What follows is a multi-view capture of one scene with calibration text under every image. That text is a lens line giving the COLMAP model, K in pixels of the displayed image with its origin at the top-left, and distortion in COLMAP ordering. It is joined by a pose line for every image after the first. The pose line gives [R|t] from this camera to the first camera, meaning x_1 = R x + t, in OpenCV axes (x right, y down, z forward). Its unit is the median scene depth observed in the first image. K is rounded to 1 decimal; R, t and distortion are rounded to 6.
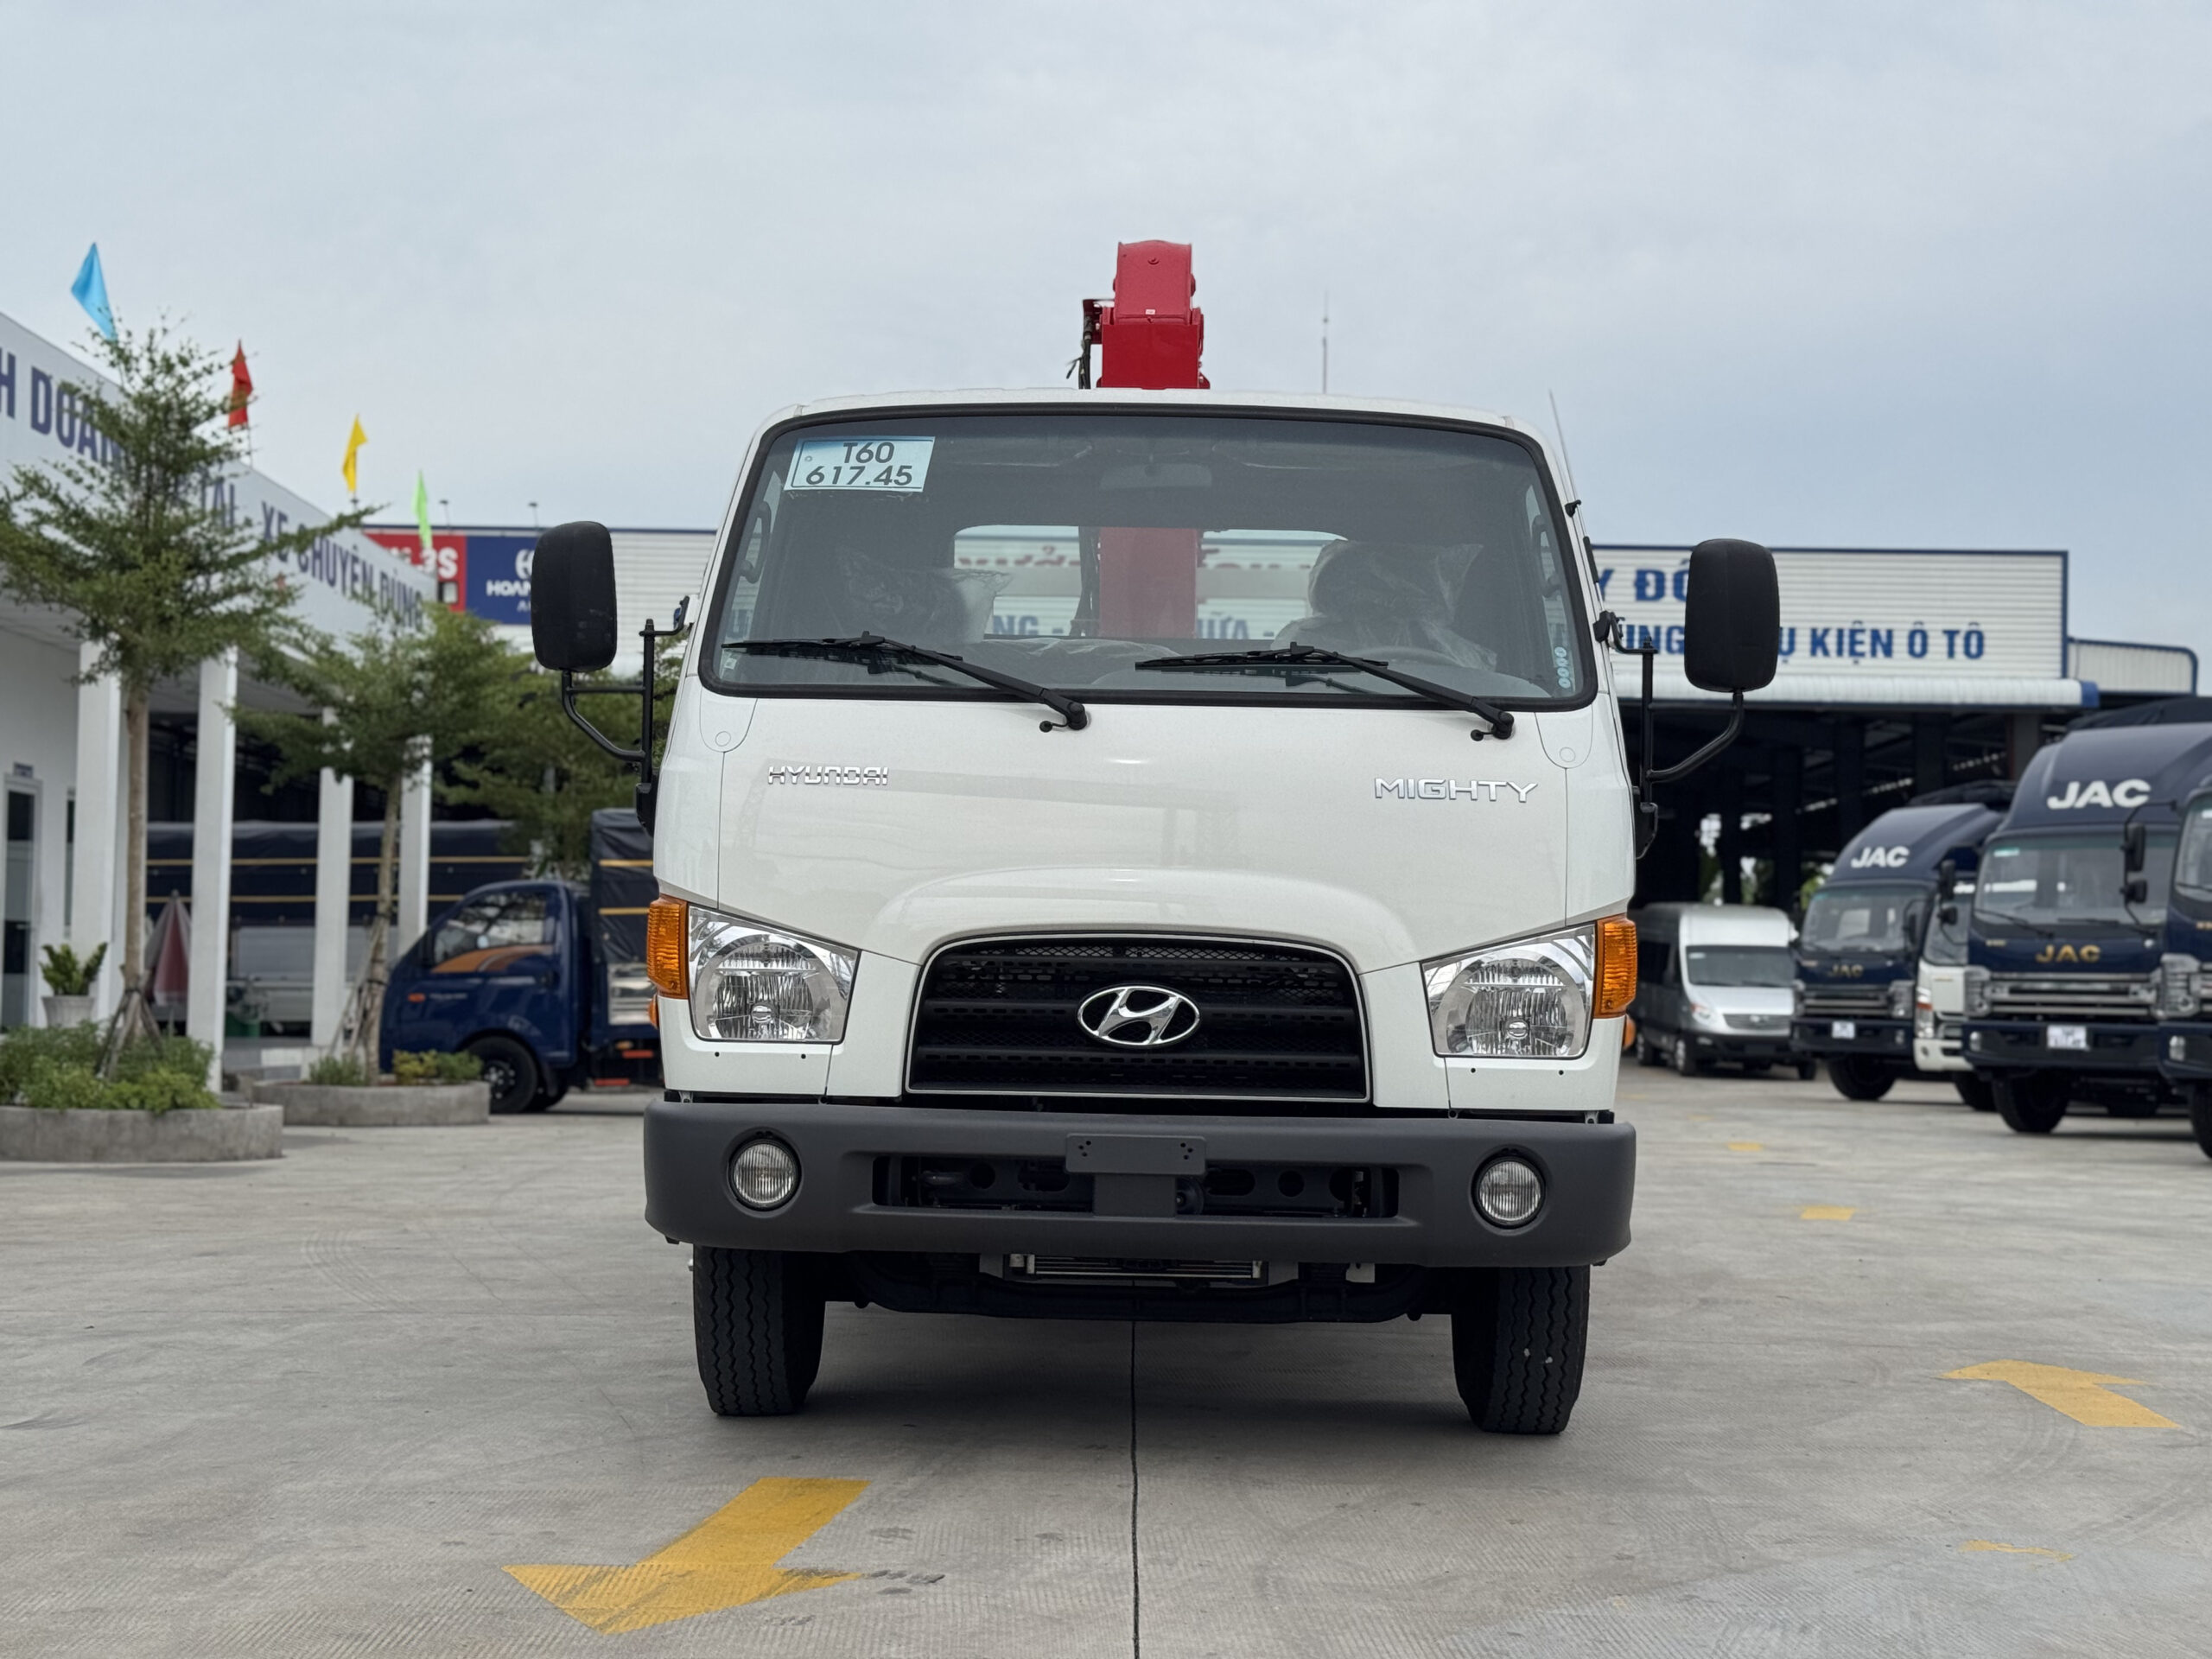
lens RADIAL K [[3083.2, 0, 1106.0], [0, 3083.2, 829.5], [0, 0, 1]] dist [0.156388, 0.054615]
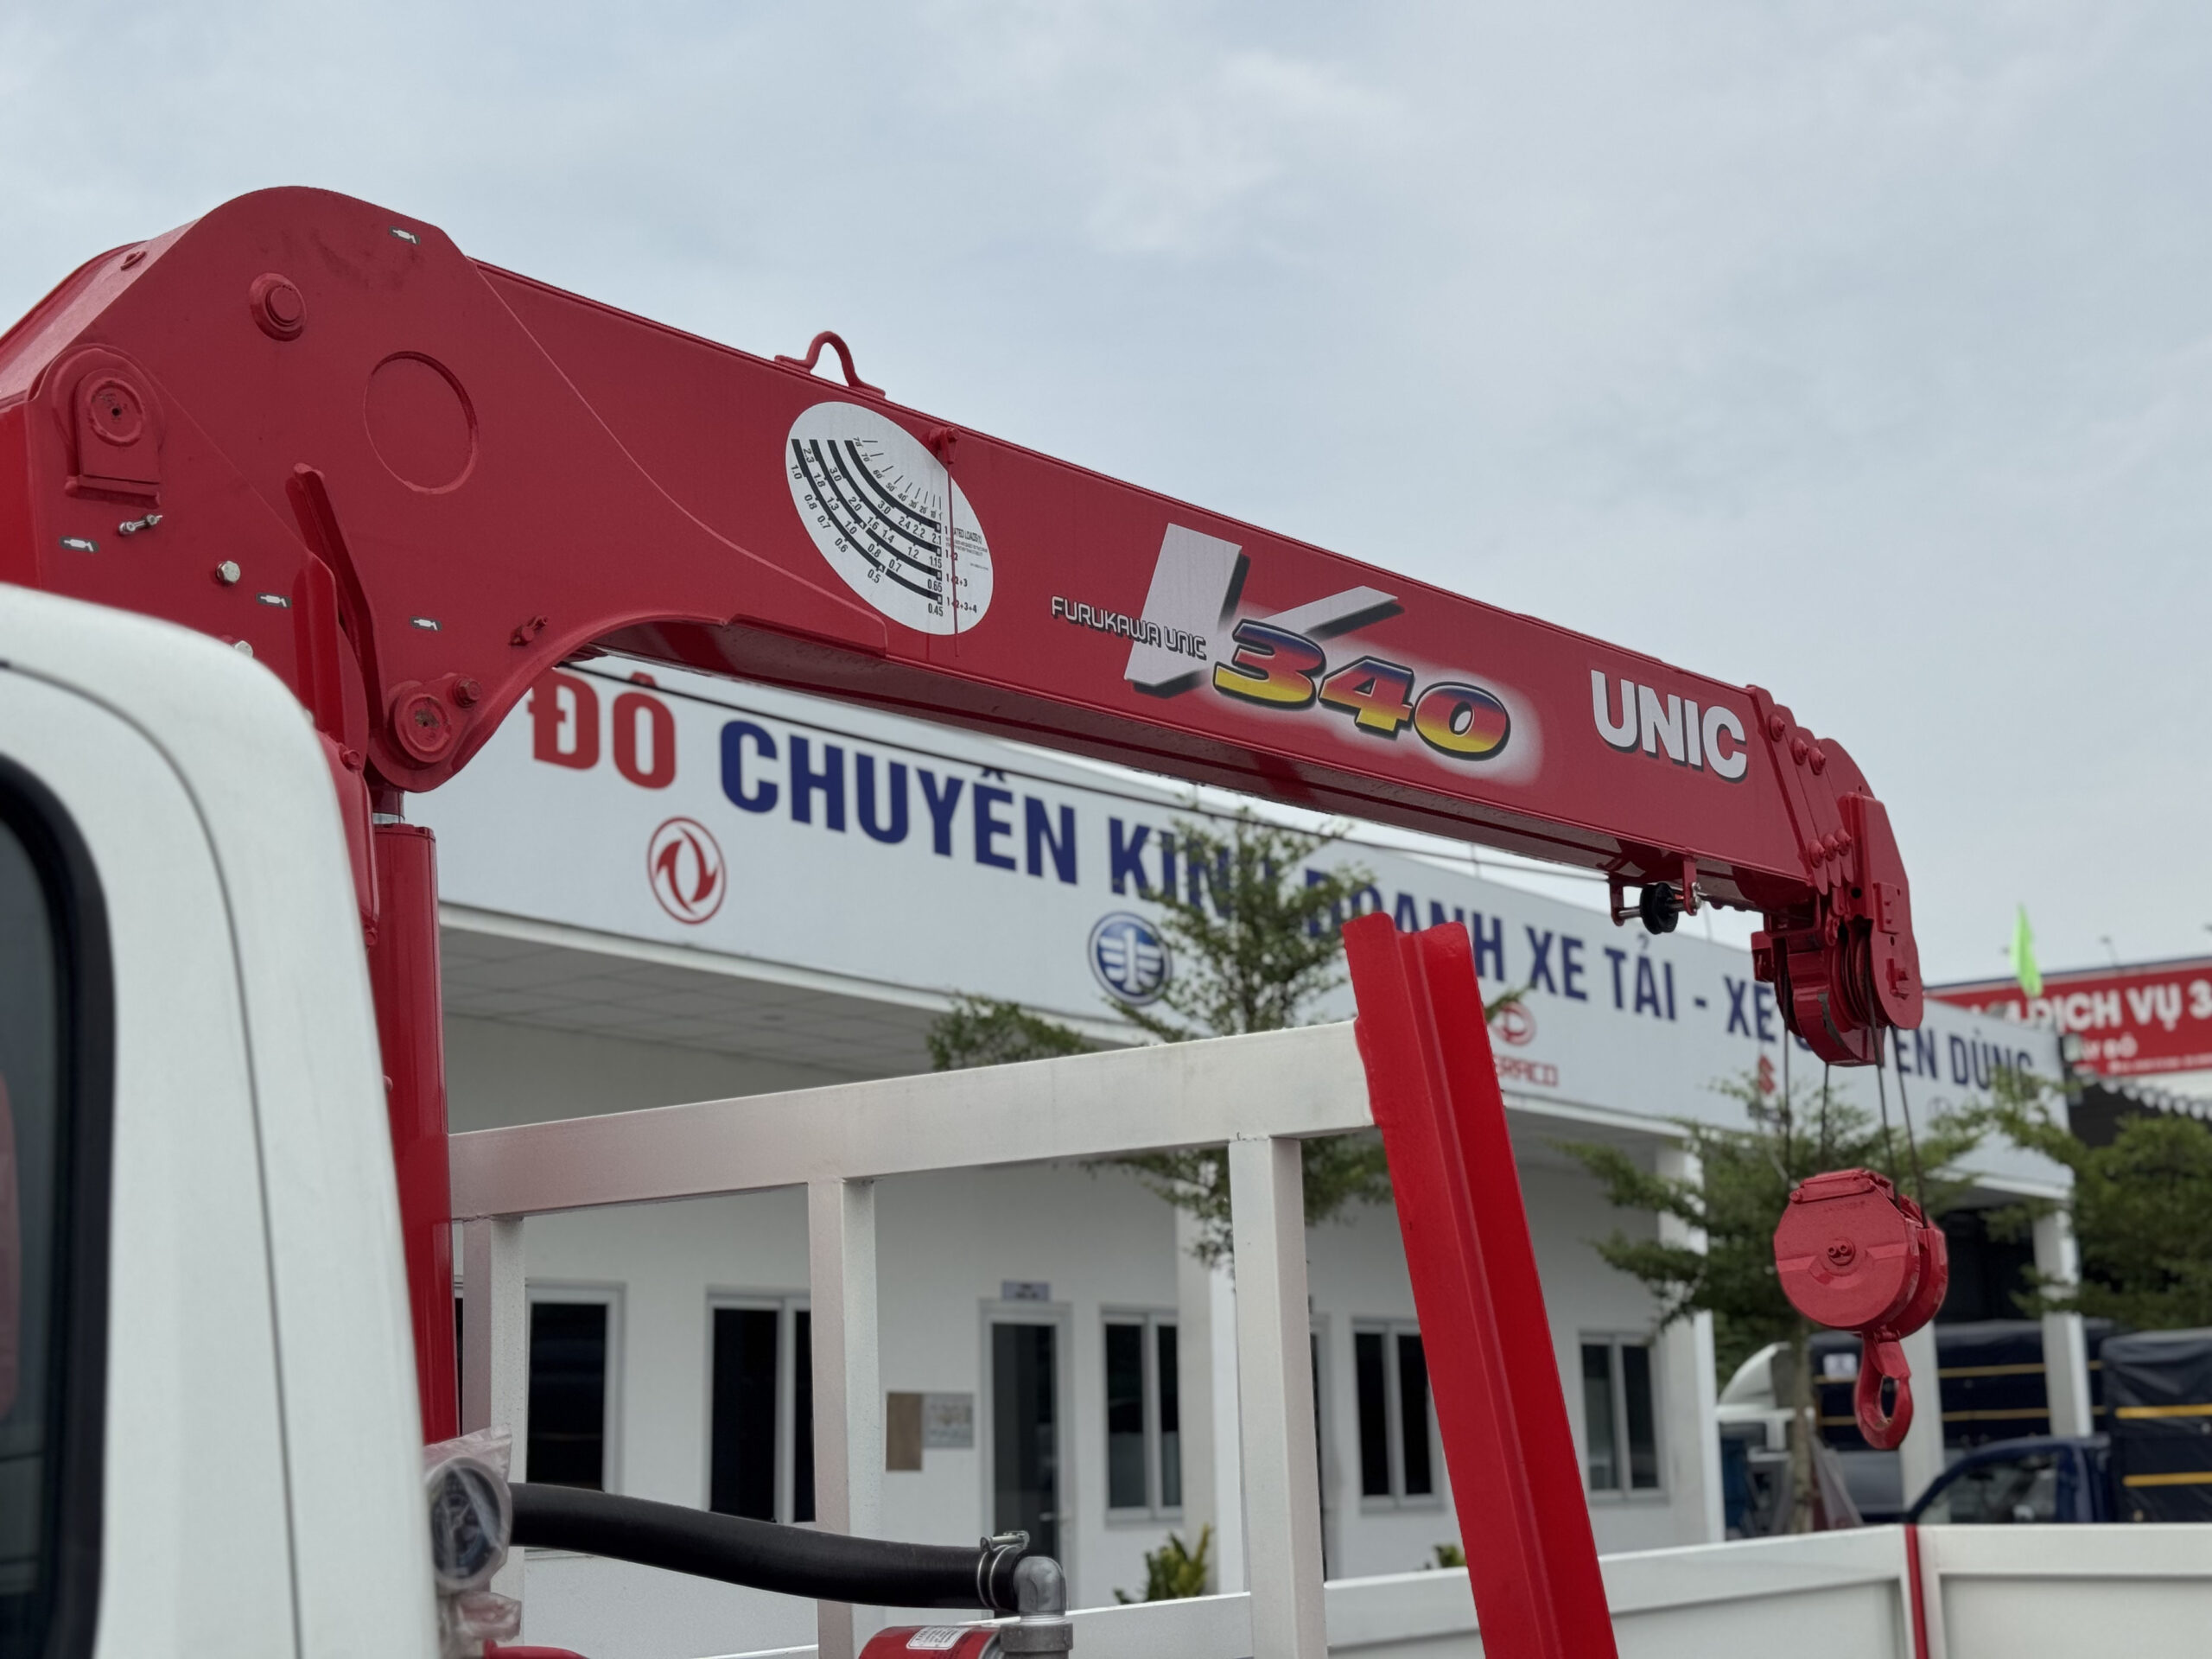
lens RADIAL K [[3089.9, 0, 1106.0], [0, 3089.9, 829.5], [0, 0, 1]] dist [0.109433, -0.002554]
pose [[0.810354, -0.149952, -0.566428, 0.364243], [0.066830, 0.984044, -0.164898, -0.081773], [0.582117, 0.095772, 0.807445, 1.083823]]
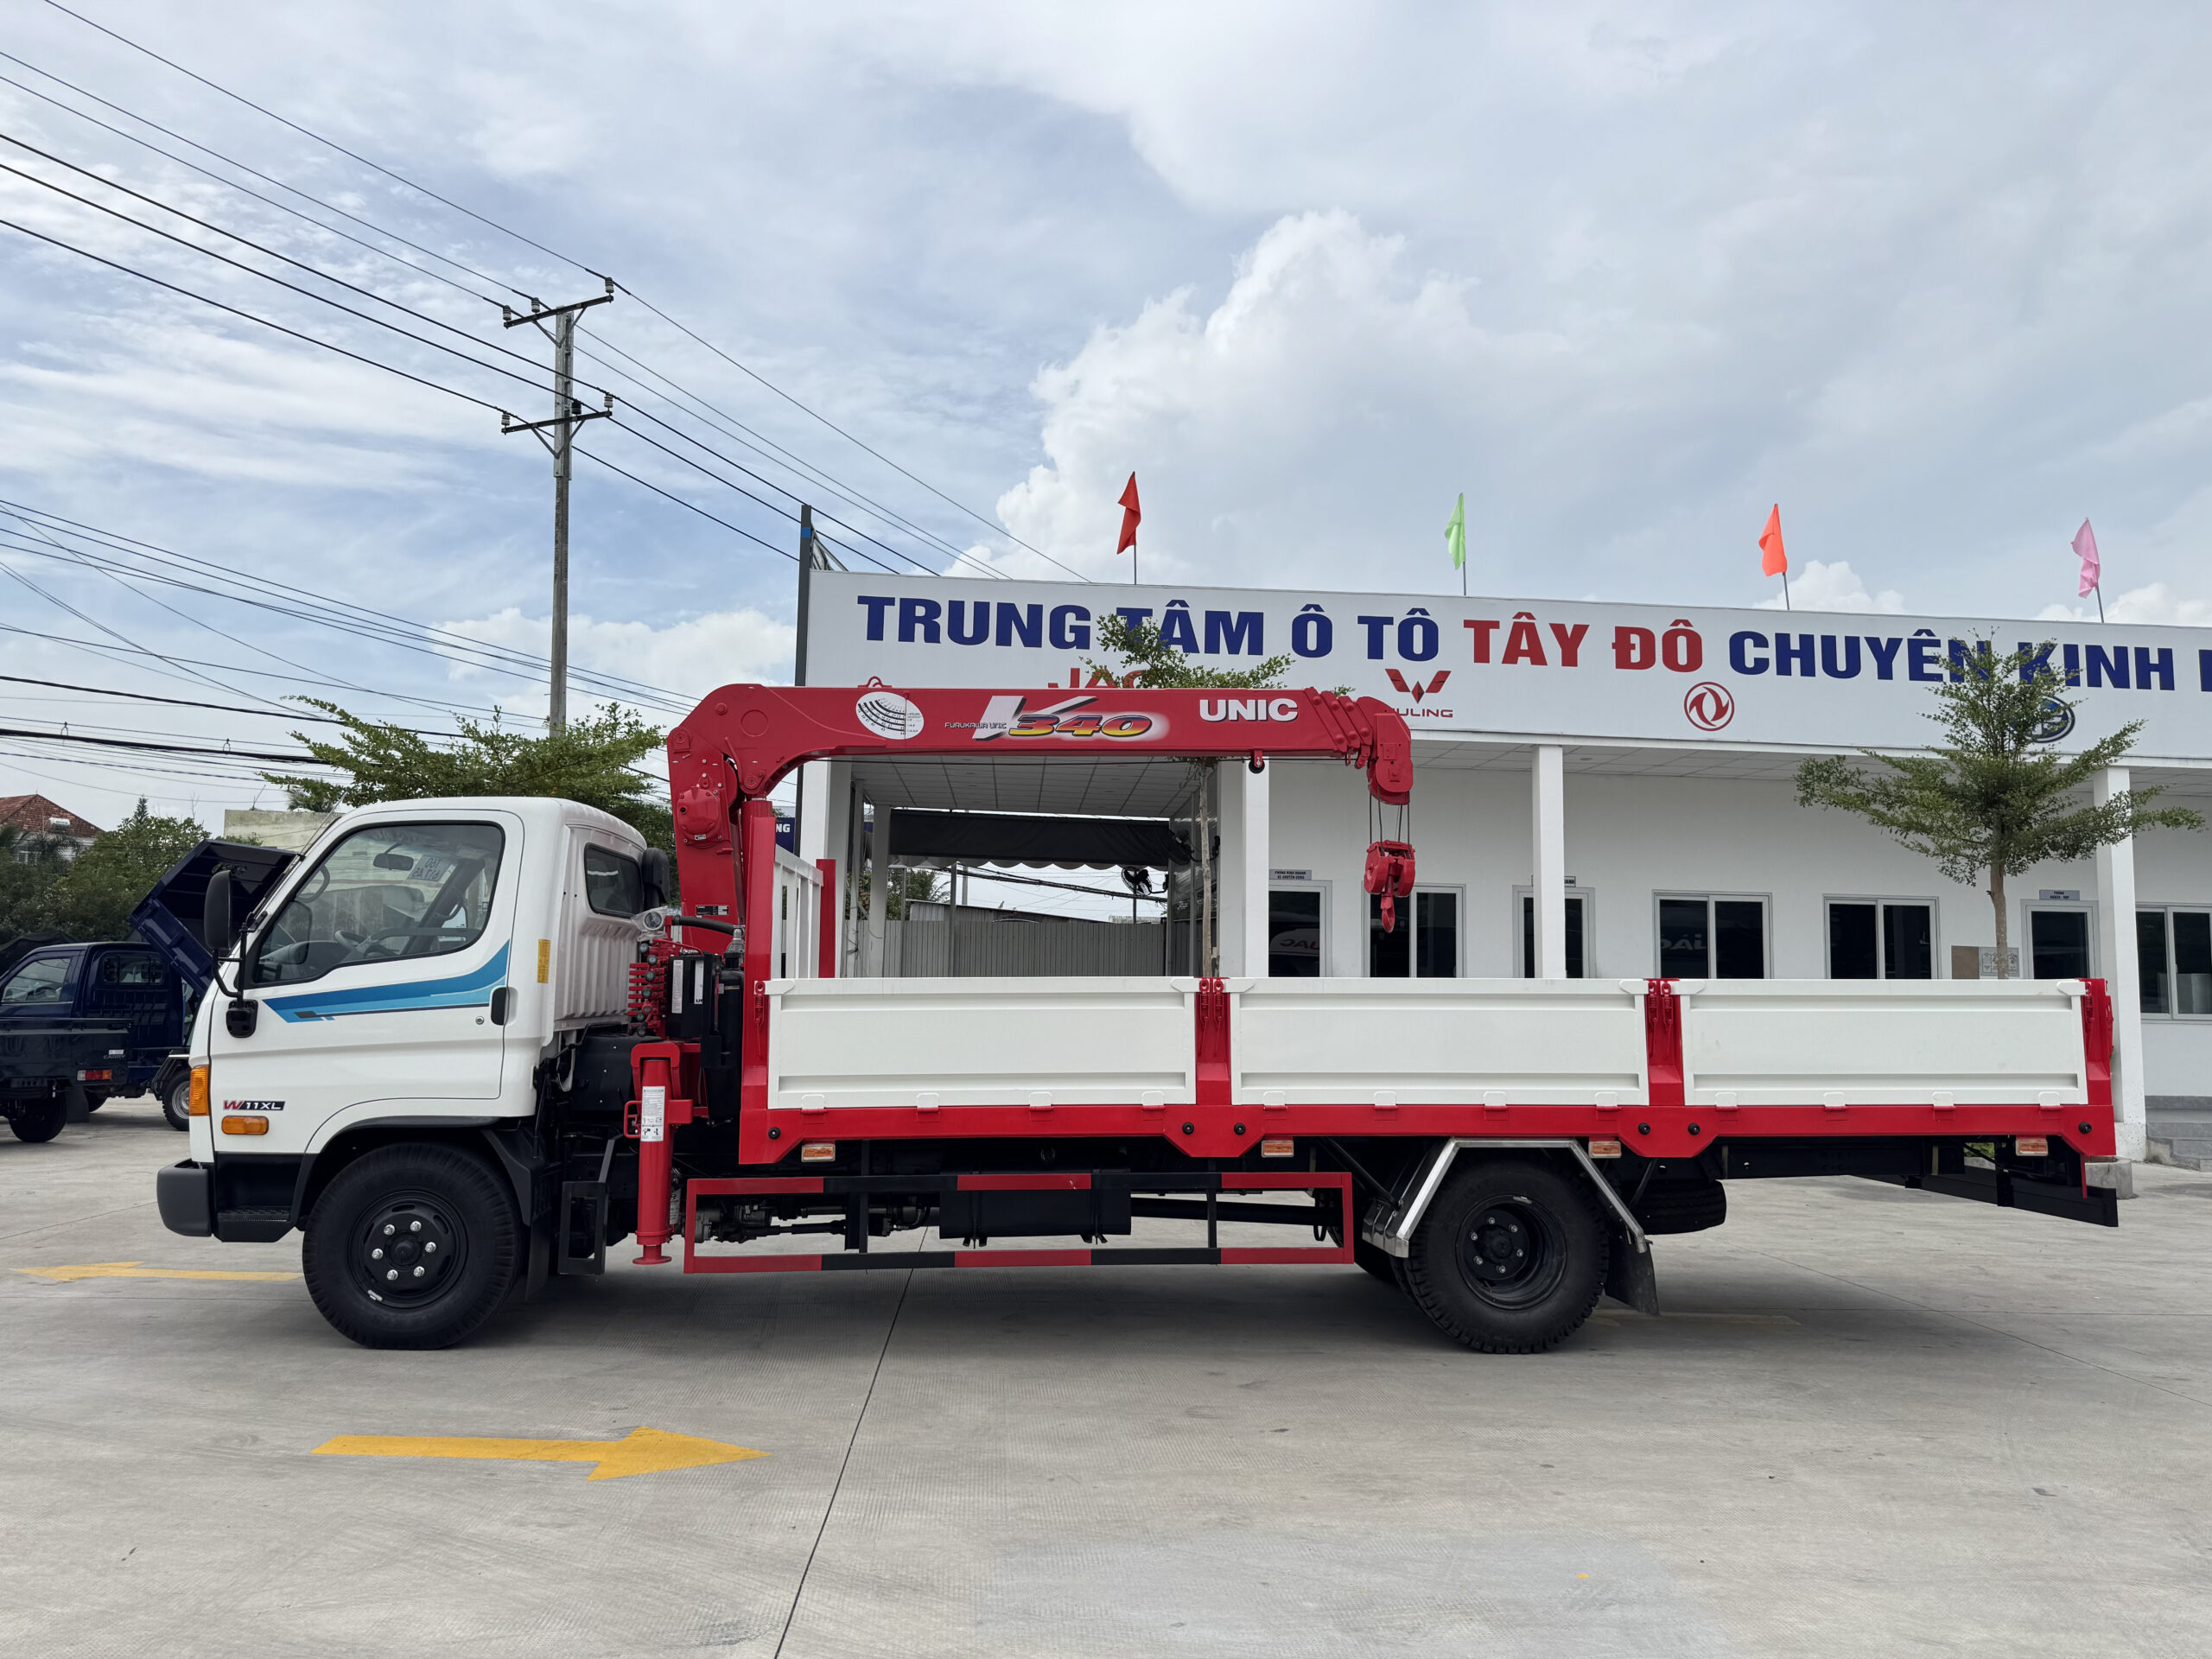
lens RADIAL K [[1555.5, 0, 1106.0], [0, 1555.5, 829.5], [0, 0, 1]] dist [0.124048, -0.220738]
pose [[0.089694, -0.120153, -0.988695, 1.308379], [0.038880, 0.992362, -0.117072, 0.017878], [0.995210, -0.027940, 0.093681, 1.576767]]
